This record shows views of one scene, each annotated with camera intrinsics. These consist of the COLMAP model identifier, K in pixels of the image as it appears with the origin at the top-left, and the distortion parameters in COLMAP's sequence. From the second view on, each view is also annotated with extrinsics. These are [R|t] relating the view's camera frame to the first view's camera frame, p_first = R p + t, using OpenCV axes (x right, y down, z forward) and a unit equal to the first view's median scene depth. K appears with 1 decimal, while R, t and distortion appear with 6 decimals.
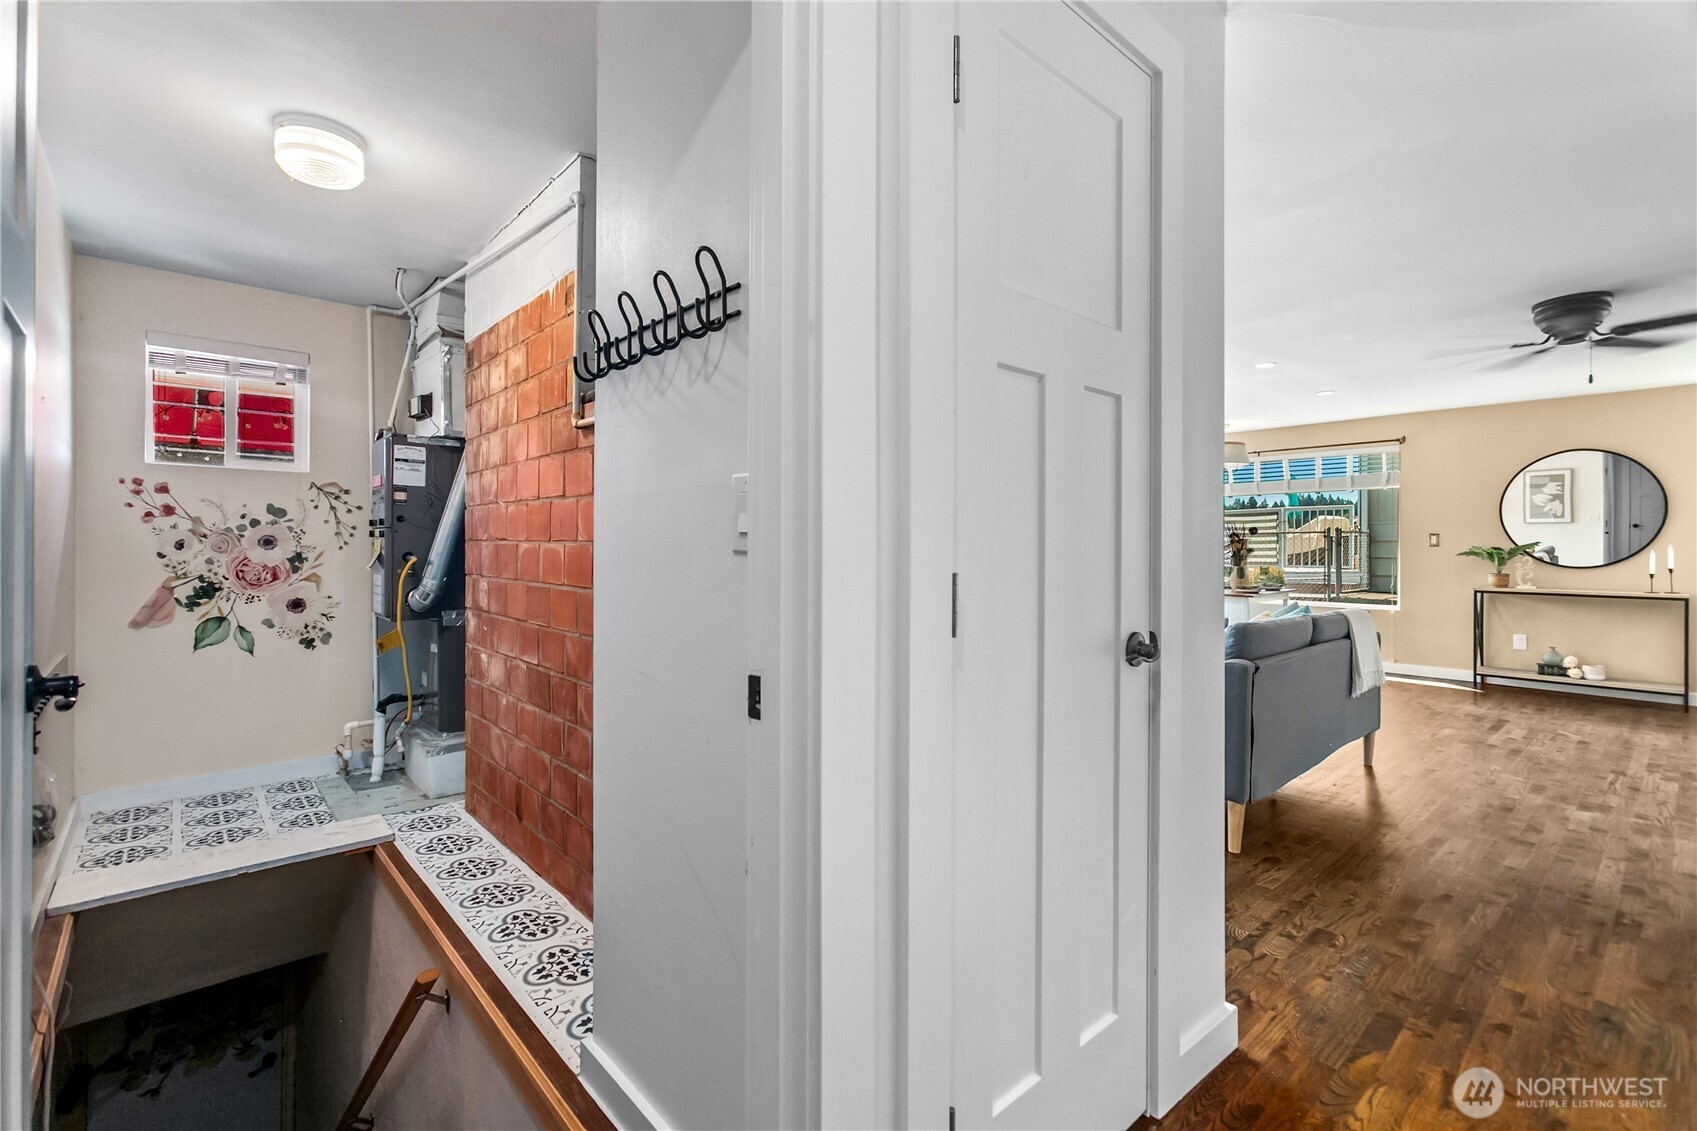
lens RADIAL K [[770.4, 0, 839.2], [0, 770.4, 579.1], [0, 0, 1]] dist [-0.024306, 0.014549]
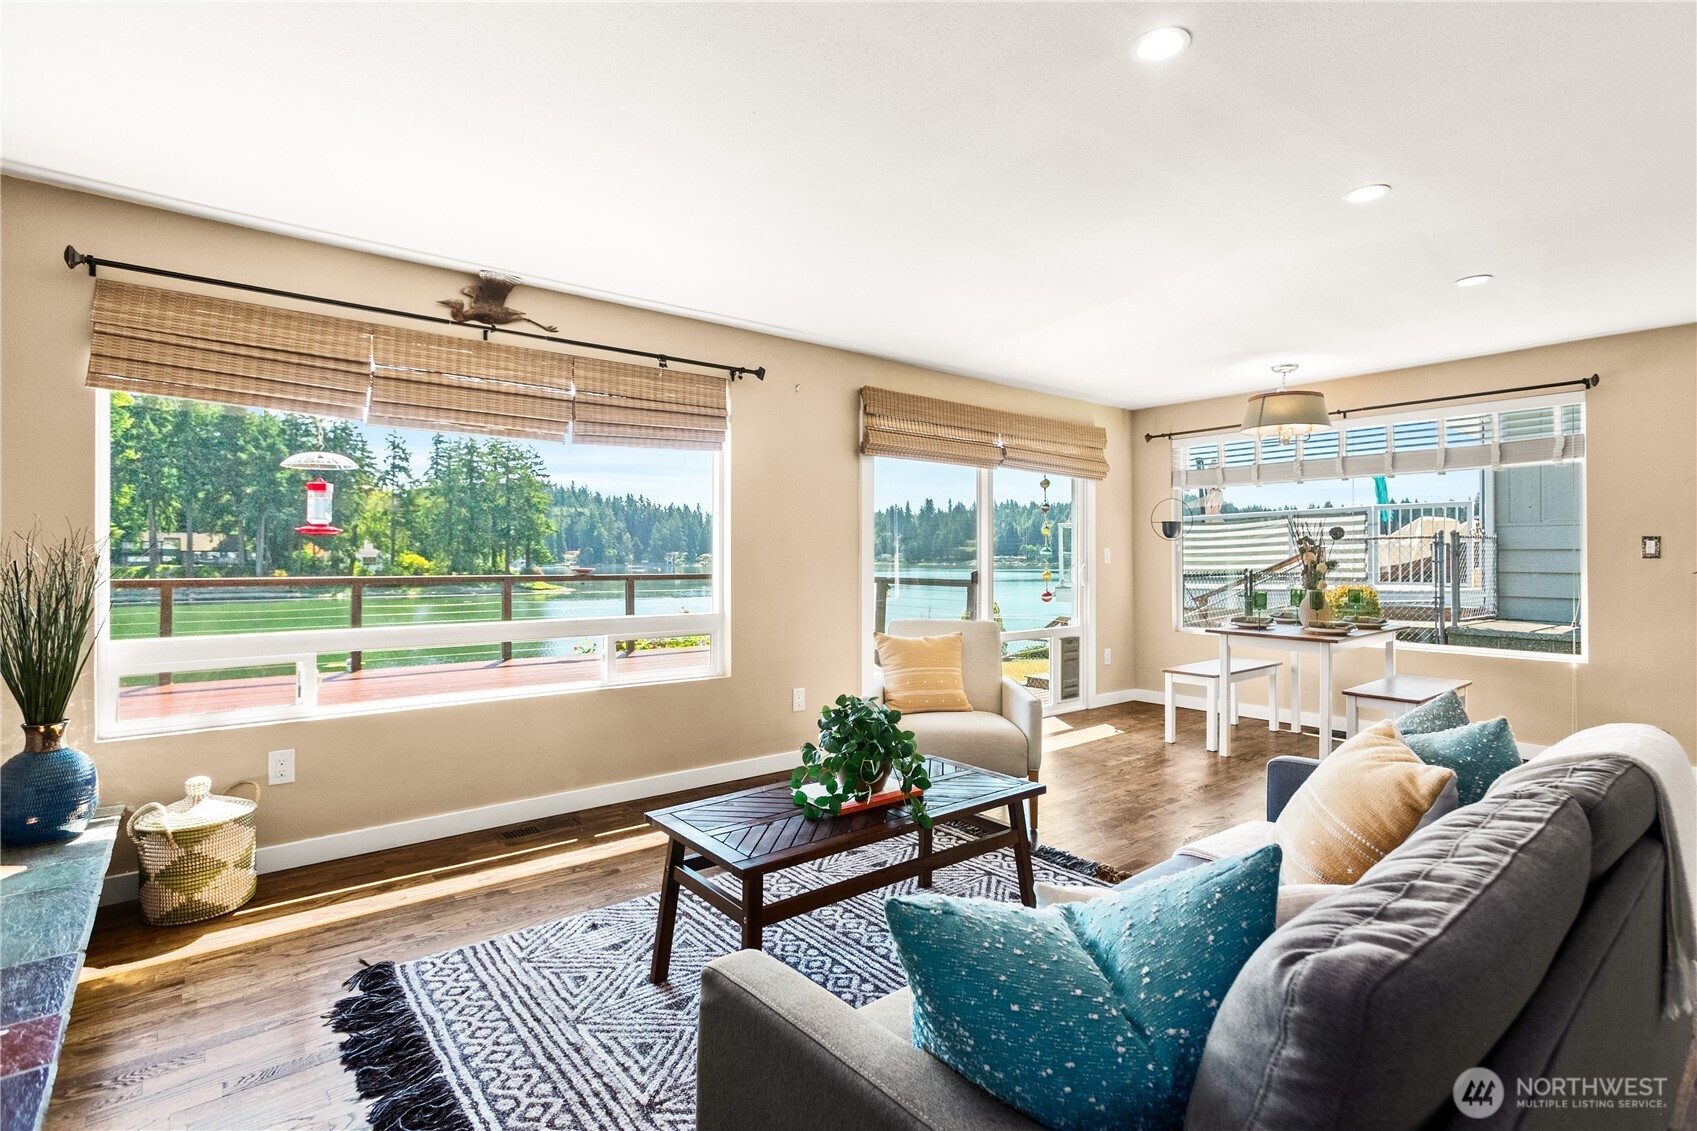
lens RADIAL K [[809.8, 0, 850.2], [0, 809.8, 552.0], [0, 0, 1]] dist [-0.000400, 0.000442]
pose [[0.999172, -0.001055, -0.040678, 0.103122], [-0.000867, 0.998885, -0.047195, -0.009802], [0.040683, 0.047191, 0.998057, 0.195494]]
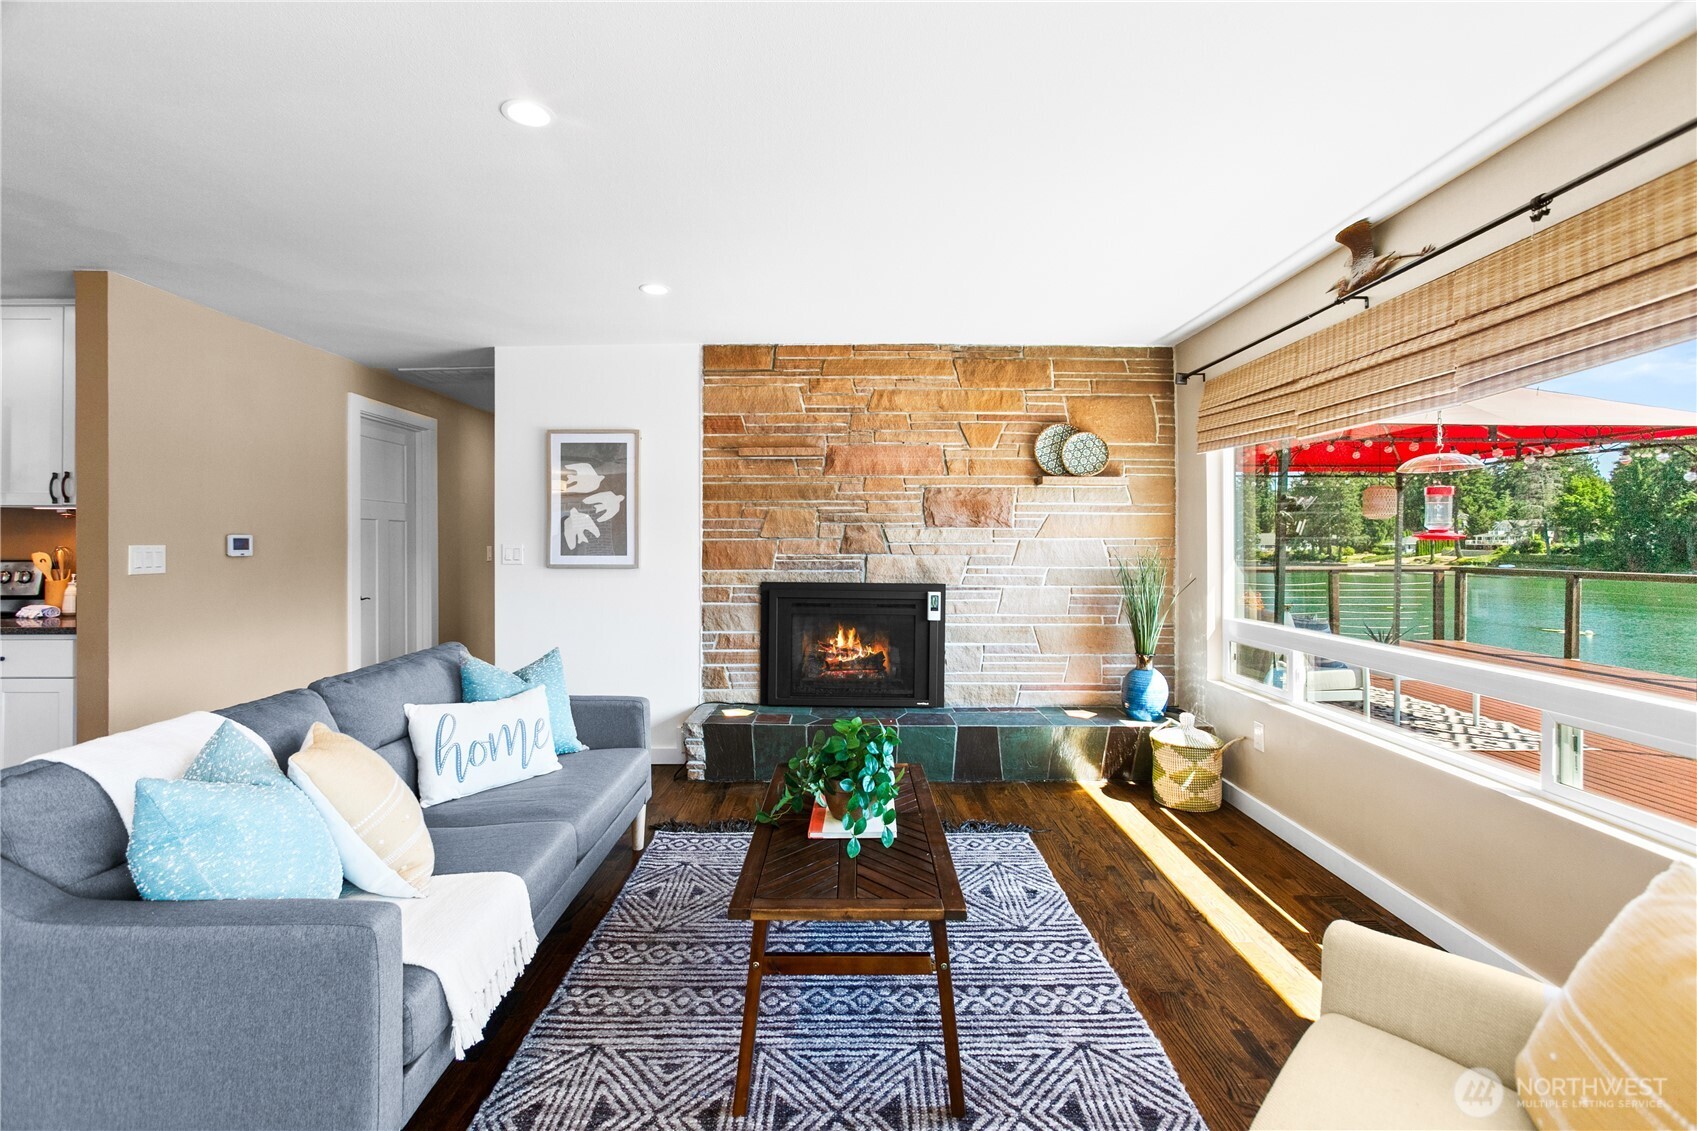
lens RADIAL K [[756.5, 0, 841.9], [0, 756.5, 540.8], [0, 0, 1]] dist [0.001621, 0.000975]
pose [[-0.661177, -0.005574, -0.750209, 0.249952], [-0.033156, 0.999212, 0.021797, -0.031655], [0.749497, 0.039286, -0.660841, 0.548379]]
